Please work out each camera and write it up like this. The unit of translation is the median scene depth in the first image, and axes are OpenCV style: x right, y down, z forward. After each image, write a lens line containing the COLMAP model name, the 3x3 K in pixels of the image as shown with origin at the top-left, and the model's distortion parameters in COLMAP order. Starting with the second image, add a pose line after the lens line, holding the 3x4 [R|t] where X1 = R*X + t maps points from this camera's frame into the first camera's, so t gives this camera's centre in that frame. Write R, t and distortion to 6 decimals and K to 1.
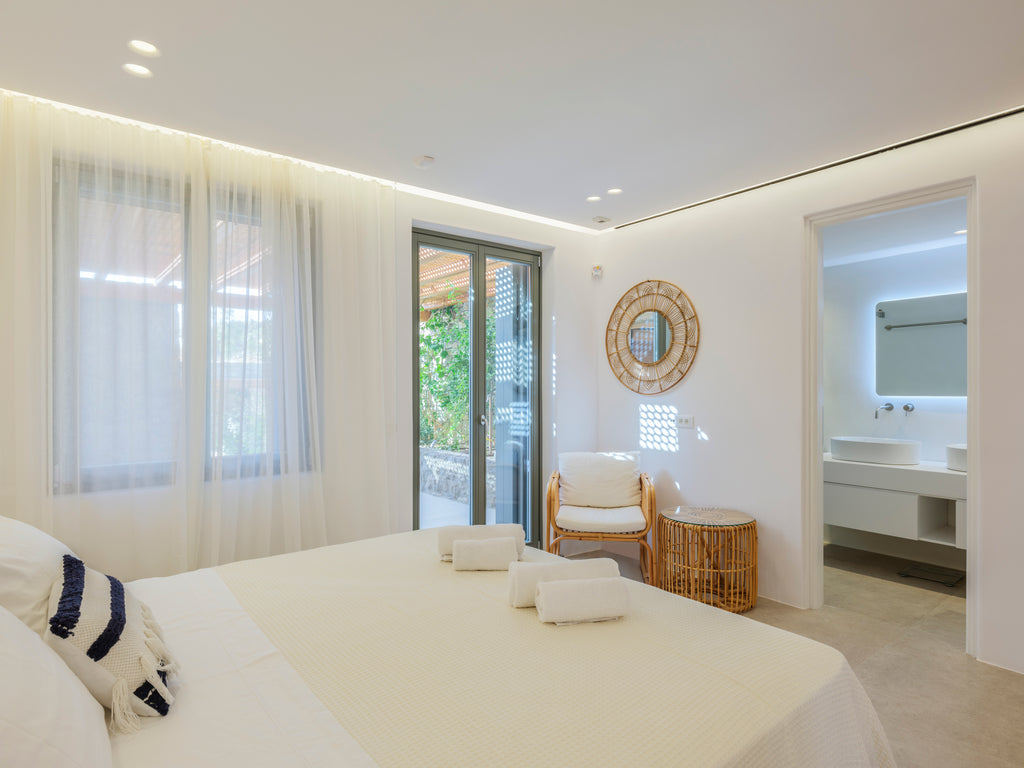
lens RADIAL K [[557.7, 0, 512.0], [0, 557.7, 384.0], [0, 0, 1]] dist [0.001763, -0.000404]
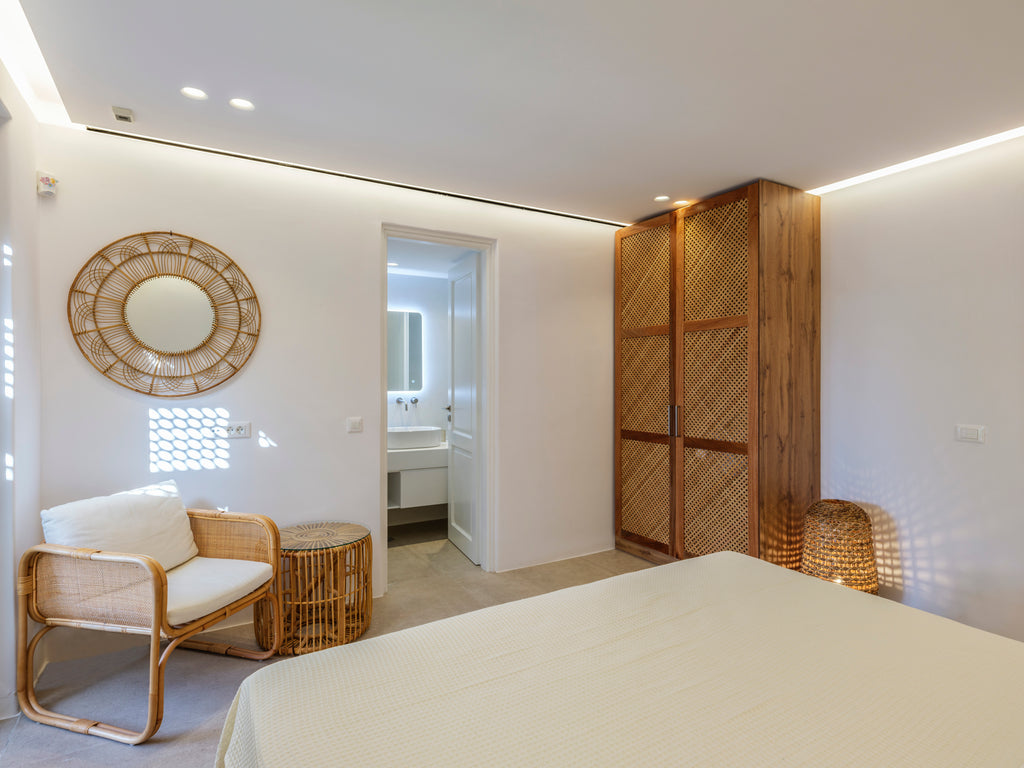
lens RADIAL K [[557.7, 0, 512.0], [0, 557.7, 384.0], [0, 0, 1]] dist [0.001763, -0.000404]
pose [[0.147396, 0.001178, 0.989077, -0.391308], [-0.000868, 0.999999, -0.001062, 0.003587], [-0.989077, -0.000702, 0.147397, 0.487979]]
